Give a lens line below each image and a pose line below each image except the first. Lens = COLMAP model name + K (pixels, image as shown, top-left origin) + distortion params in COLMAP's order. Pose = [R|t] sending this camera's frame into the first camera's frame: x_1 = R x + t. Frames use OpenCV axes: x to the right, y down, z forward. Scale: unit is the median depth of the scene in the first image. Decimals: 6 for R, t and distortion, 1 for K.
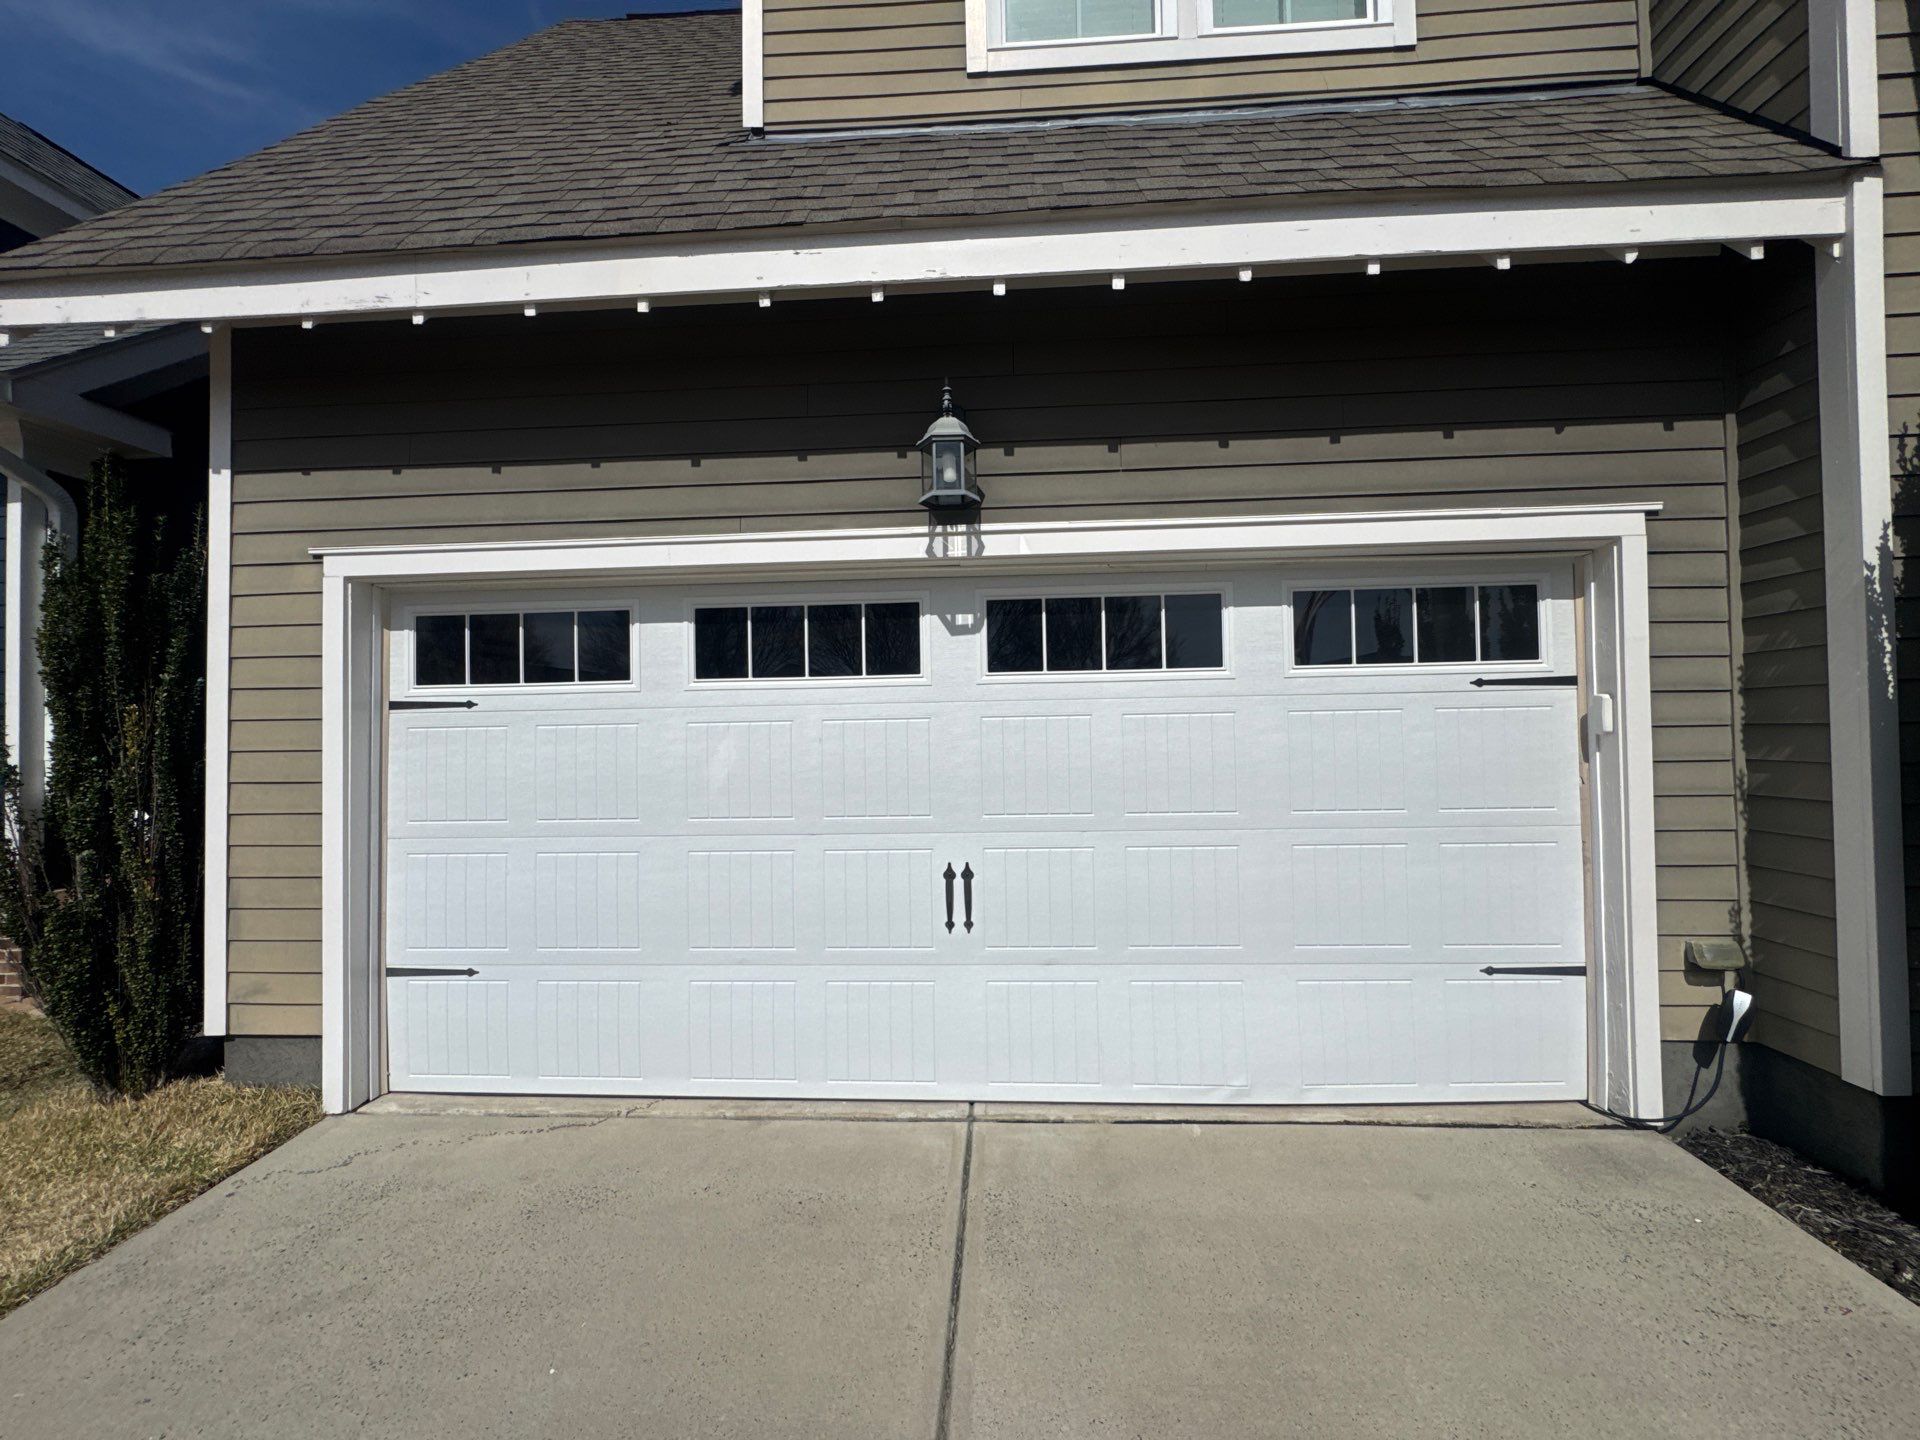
lens RADIAL K [[770.7, 0, 963.2], [0, 770.7, 727.7], [0, 0, 1]] dist [-0.001774, -0.000372]
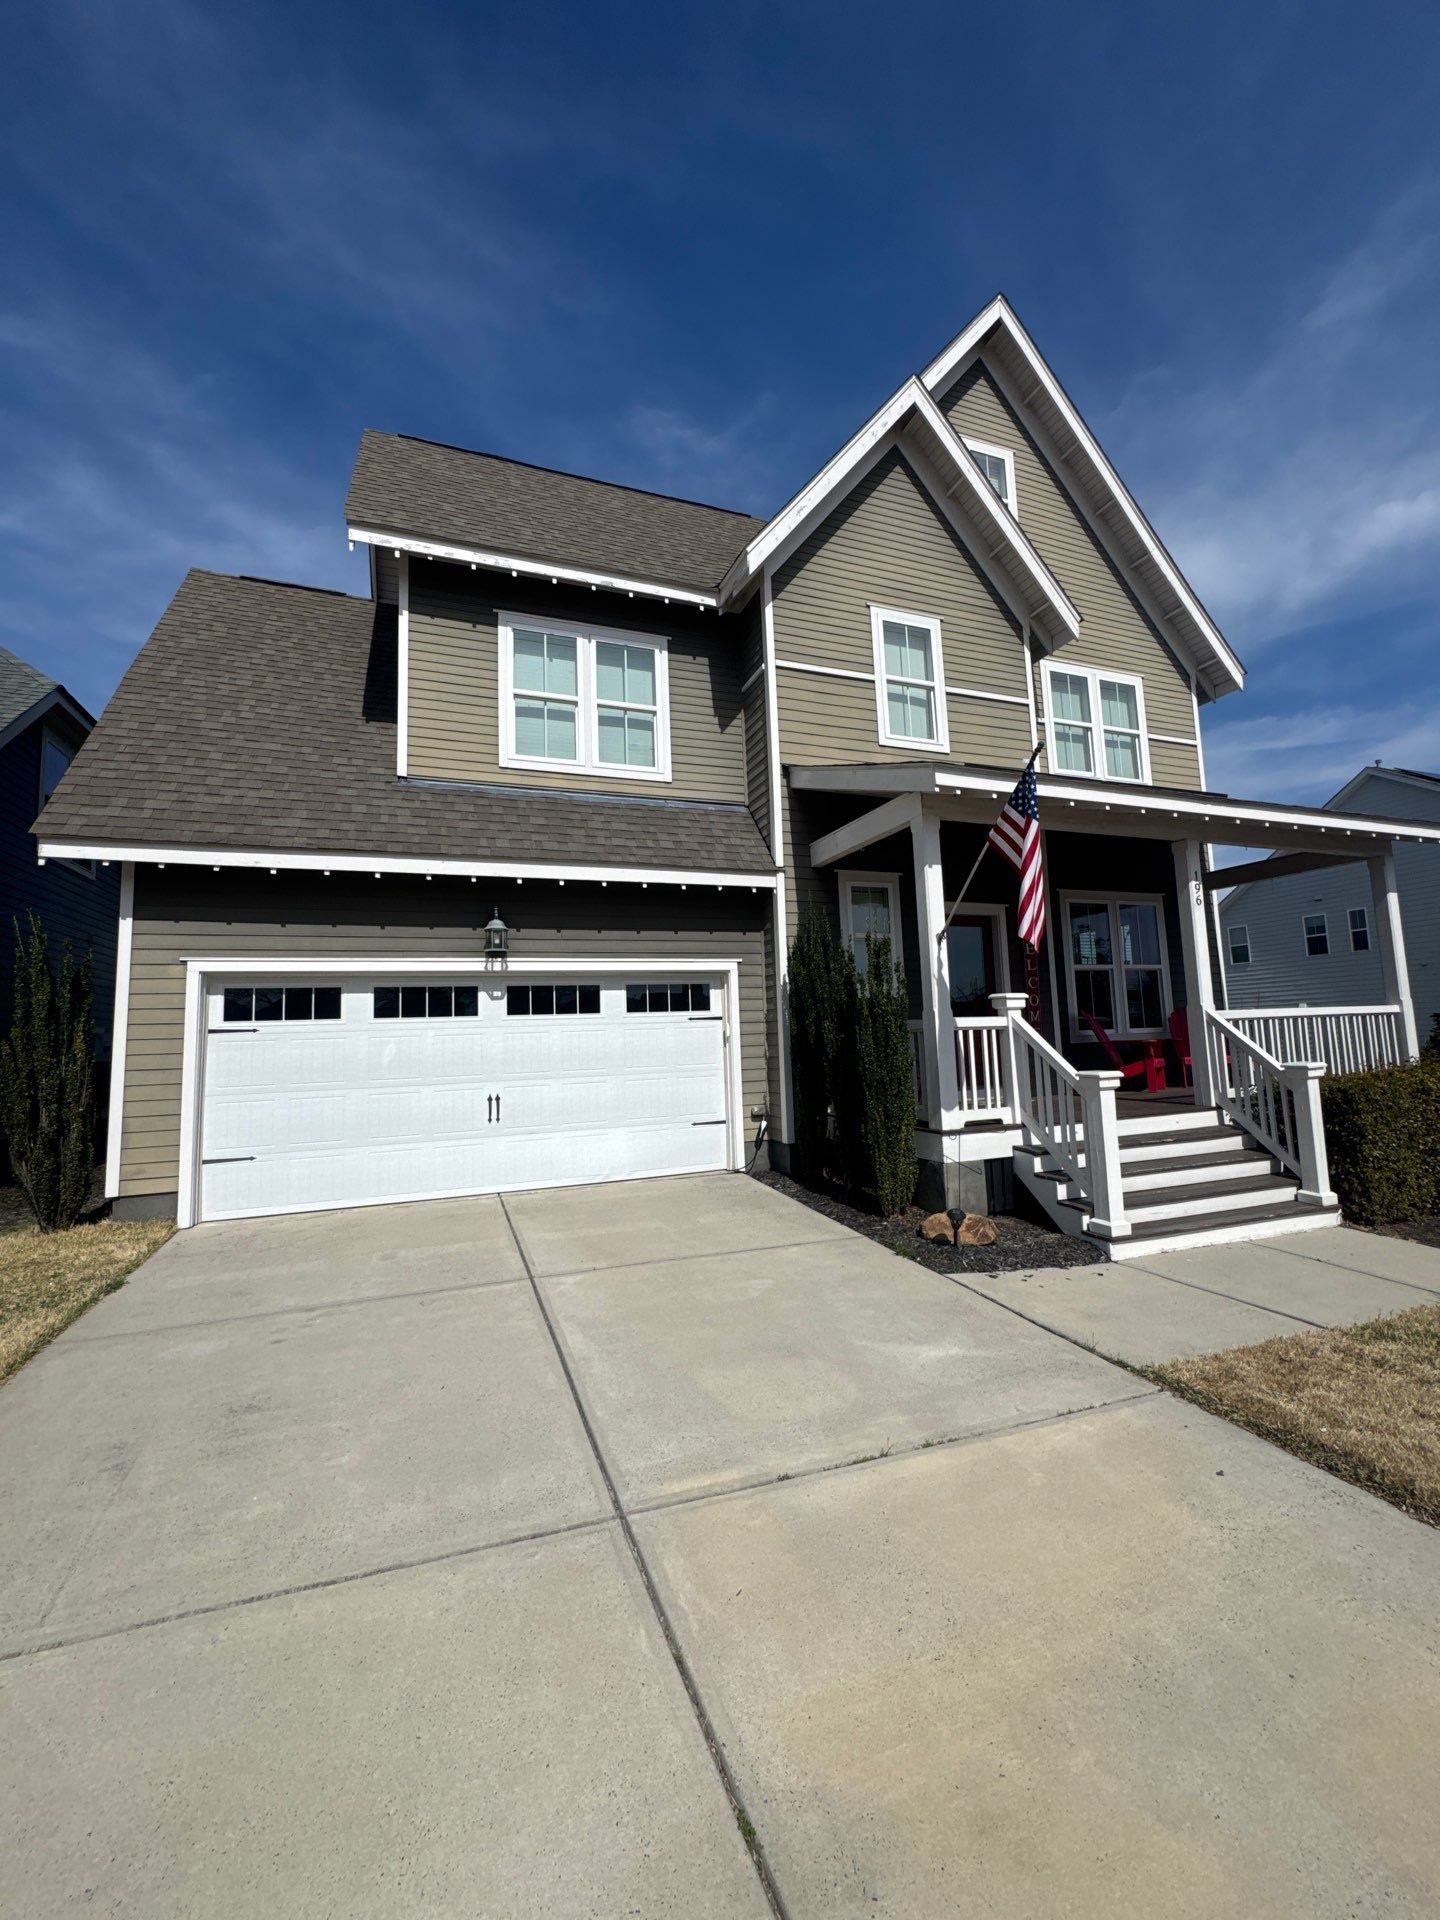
lens RADIAL K [[770.7, 0, 720.0], [0, 770.7, 960.0], [0, 0, 1]] dist [-0.001774, -0.000372]
pose [[0.913231, 0.026881, 0.406554, -0.352977], [0.013923, 0.995180, -0.097074, 0.000154], [-0.407204, 0.094311, 0.908455, -1.529799]]
